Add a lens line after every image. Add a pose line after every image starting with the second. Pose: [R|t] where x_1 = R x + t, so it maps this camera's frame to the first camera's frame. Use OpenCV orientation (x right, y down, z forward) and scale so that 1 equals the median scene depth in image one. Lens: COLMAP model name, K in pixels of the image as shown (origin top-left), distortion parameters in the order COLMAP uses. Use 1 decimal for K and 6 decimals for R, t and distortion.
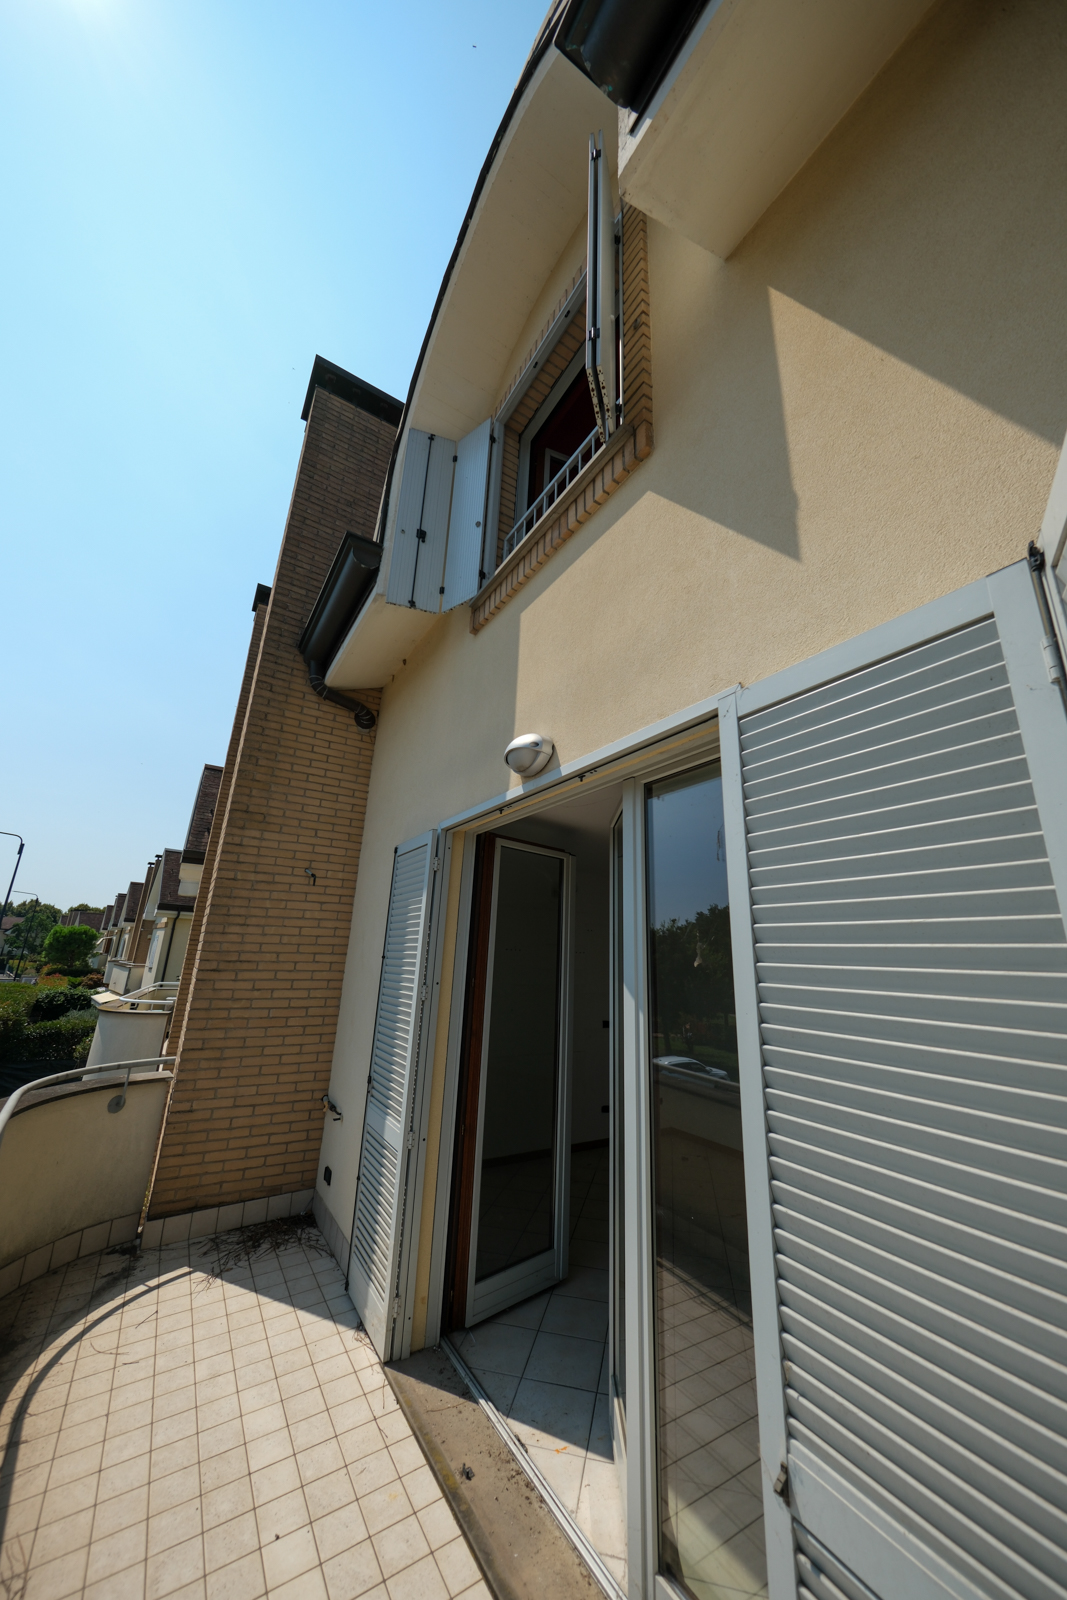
lens RADIAL K [[553.4, 0, 546.2], [0, 553.4, 796.0], [0, 0, 1]] dist [-0.002918, 0.000250]
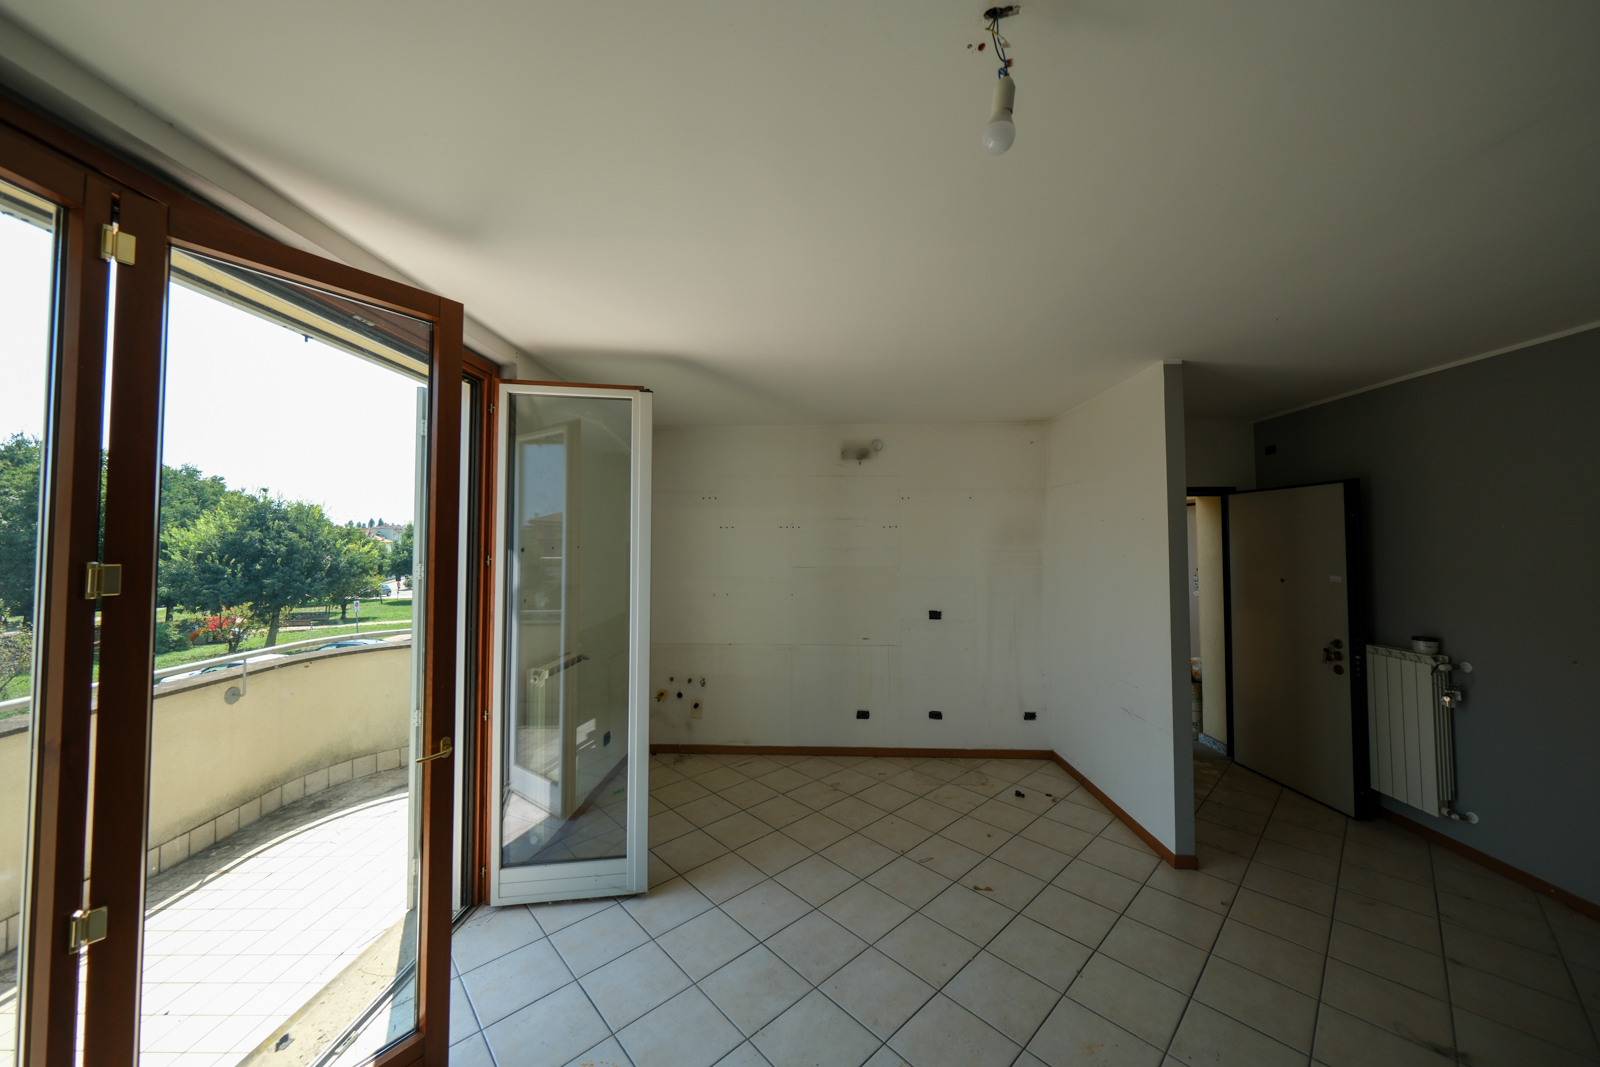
lens RADIAL K [[553.4, 0, 796.7], [0, 553.4, 523.2], [0, 0, 1]] dist [-0.002918, 0.000250]
pose [[0.815631, -0.058616, -0.575596, 0.714300], [0.193042, 0.965417, 0.175230, 0.217600], [0.545418, -0.254037, 0.798739, 0.573514]]
